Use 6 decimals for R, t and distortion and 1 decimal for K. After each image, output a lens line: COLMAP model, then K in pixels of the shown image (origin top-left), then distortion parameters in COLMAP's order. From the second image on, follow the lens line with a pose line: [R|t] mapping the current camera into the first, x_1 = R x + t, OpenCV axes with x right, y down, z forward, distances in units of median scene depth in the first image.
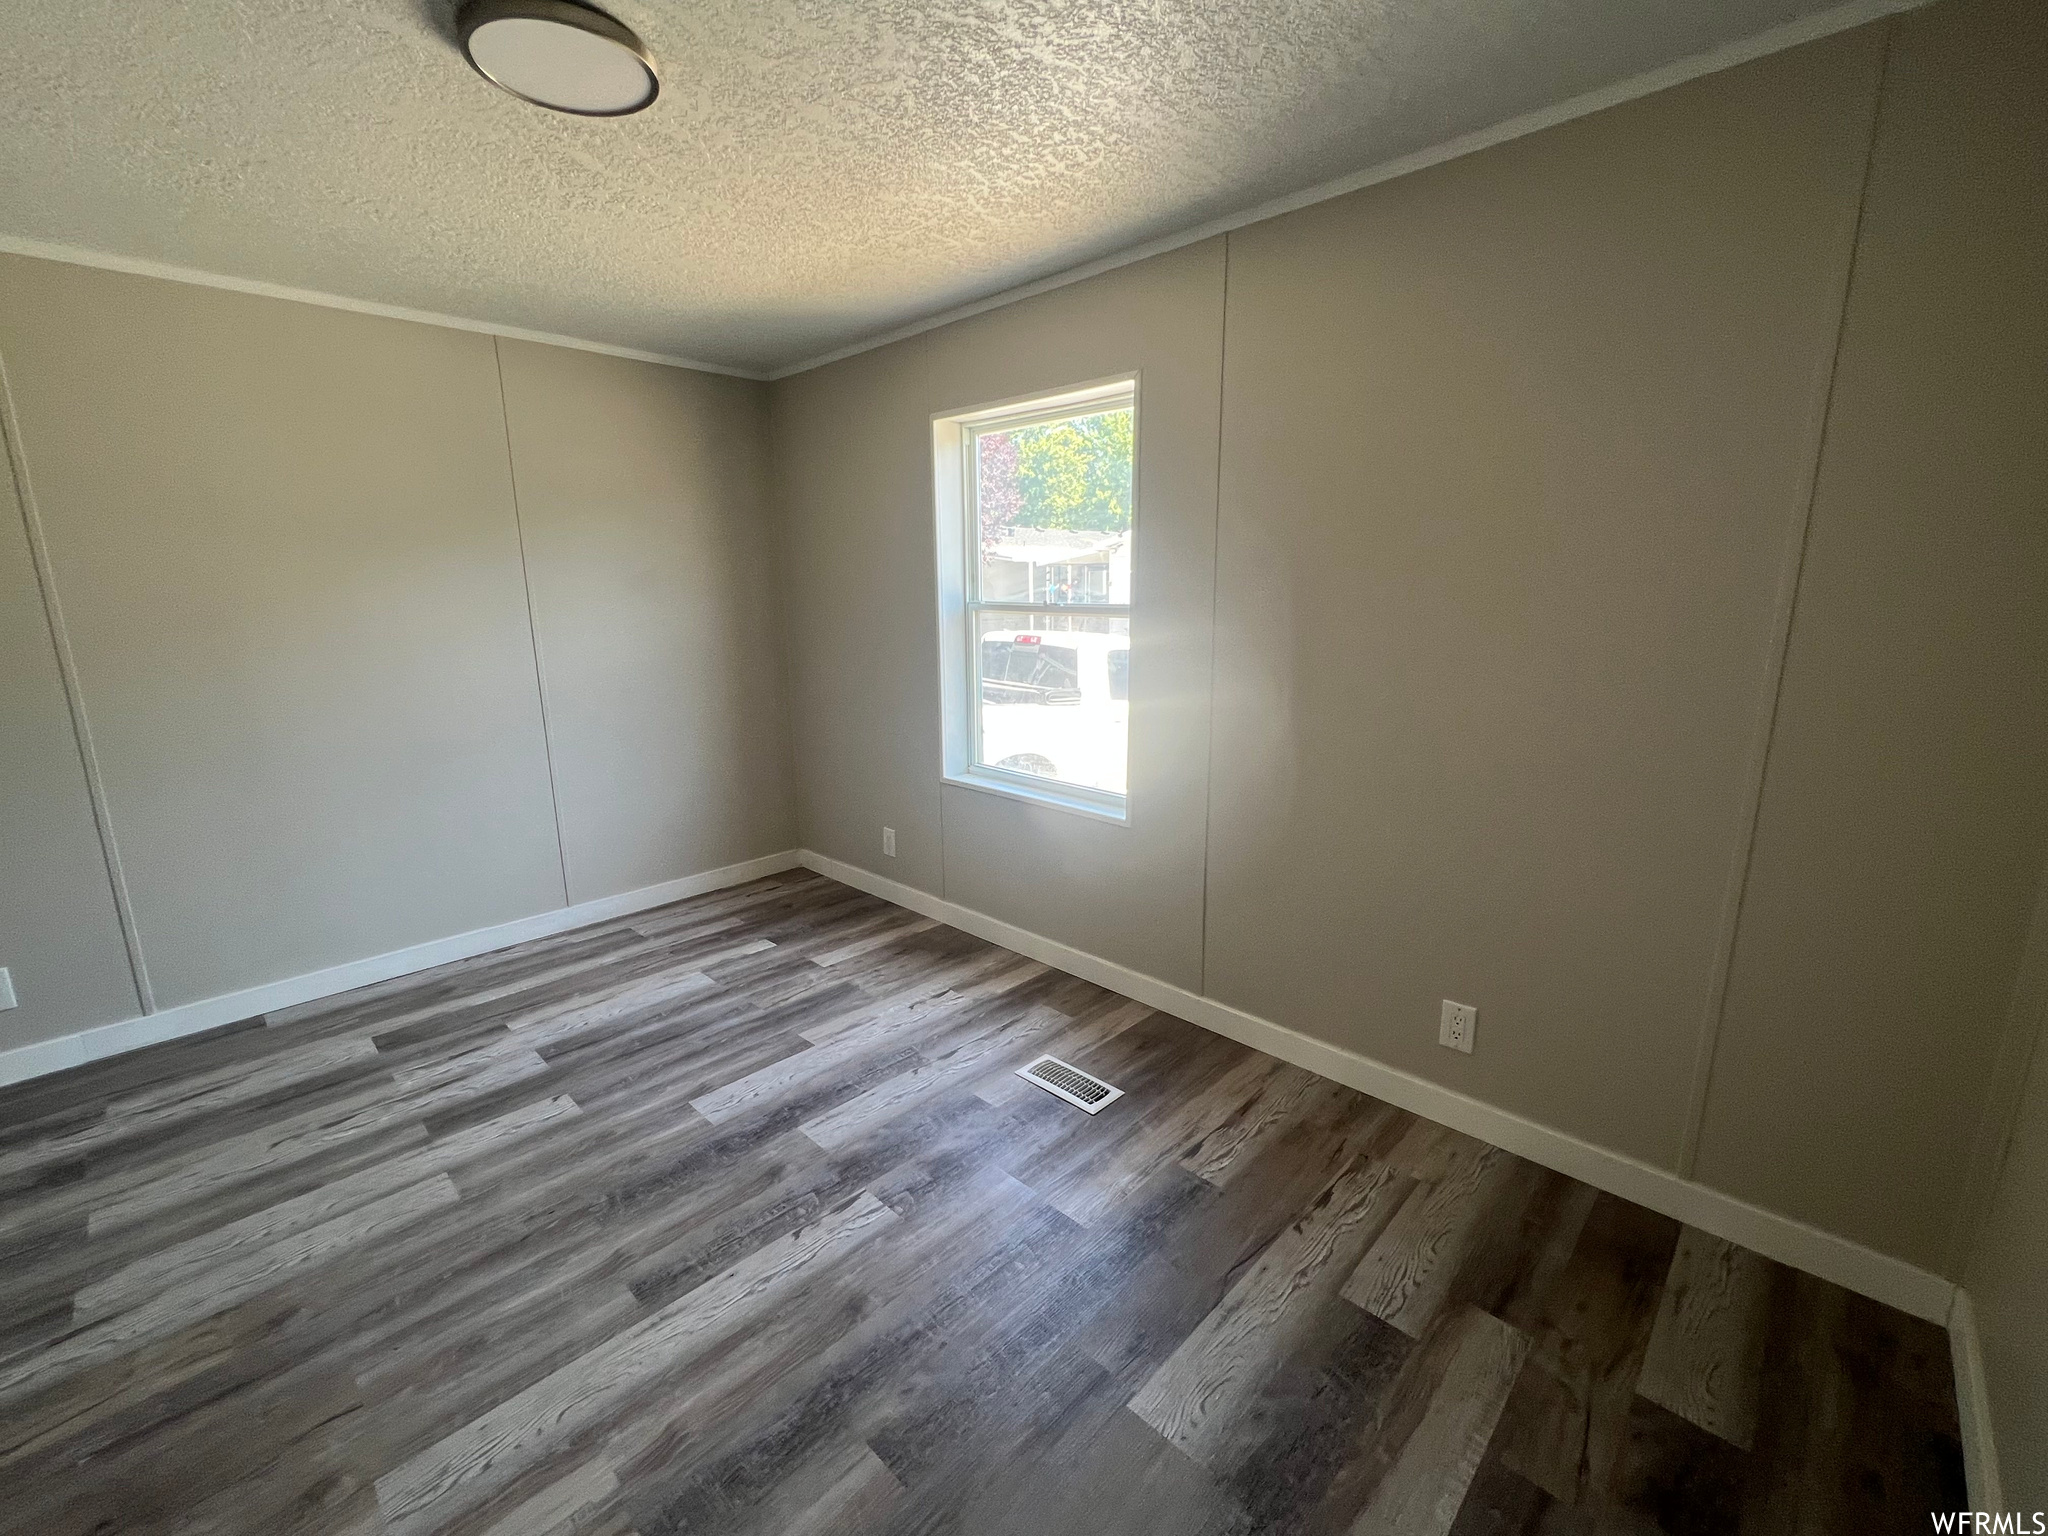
lens RADIAL K [[846.1, 0, 1014.2], [0, 846.1, 759.4], [0, 0, 1]] dist [-0.006995, 0.000508]
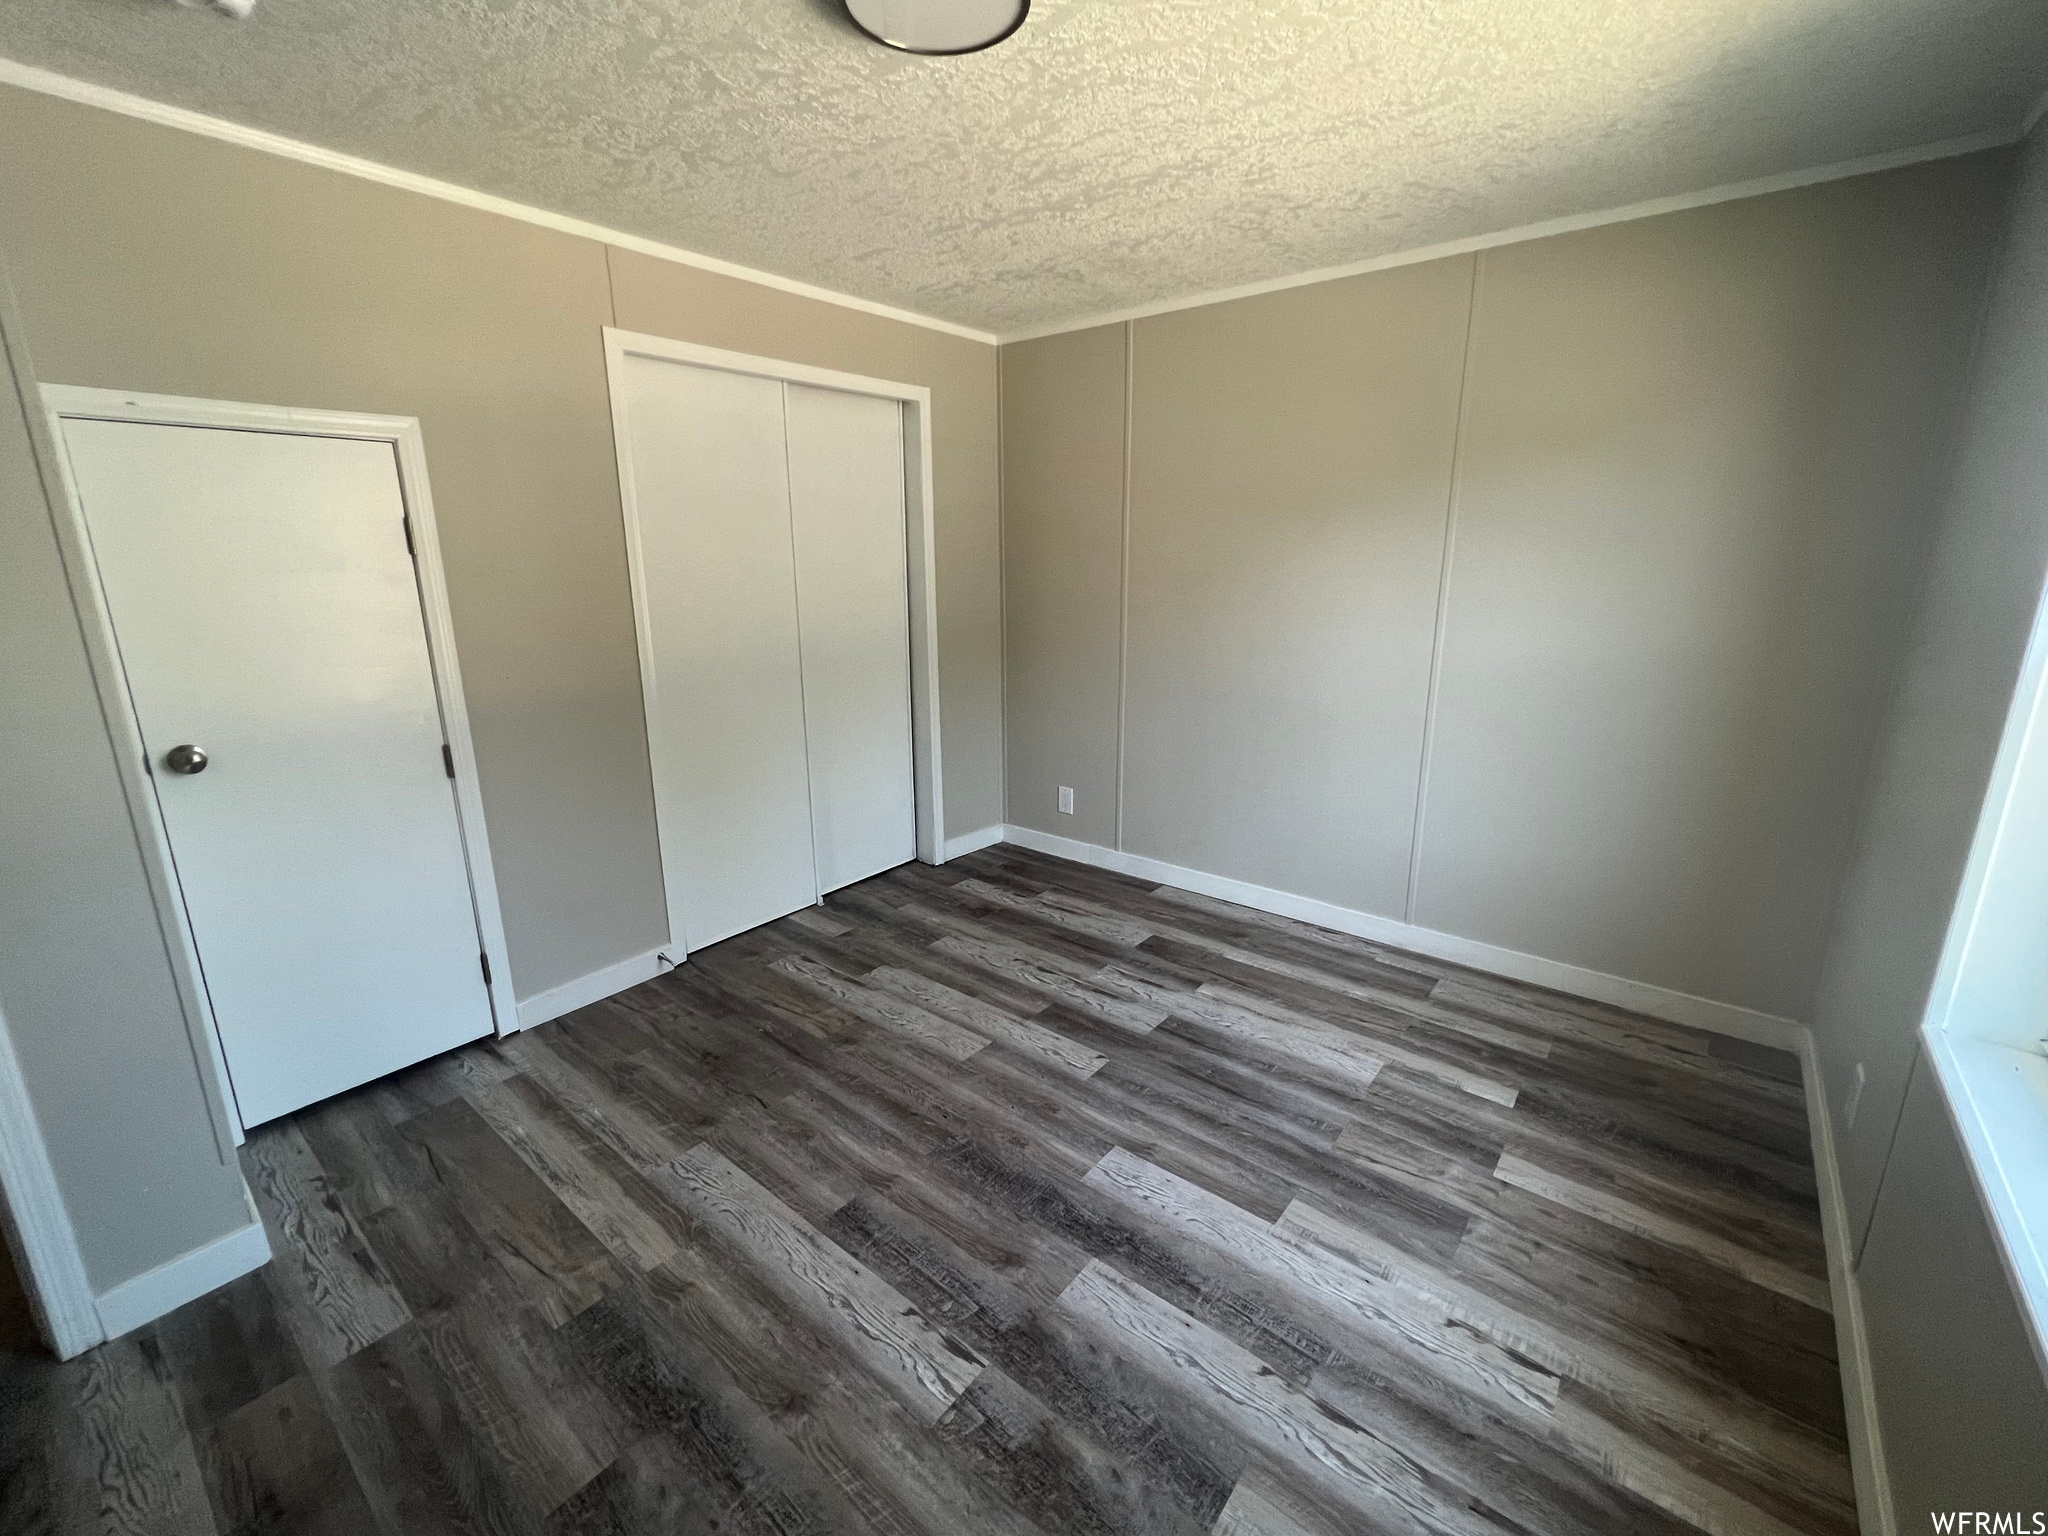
lens RADIAL K [[856.4, 0, 1021.8], [0, 856.4, 758.1], [0, 0, 1]] dist [-0.002209, 0.000057]
pose [[0.099001, 0.247778, -0.963745, 0.327428], [-0.197905, 0.954058, 0.224958, -0.145874], [0.975209, 0.168459, 0.143490, 0.623911]]
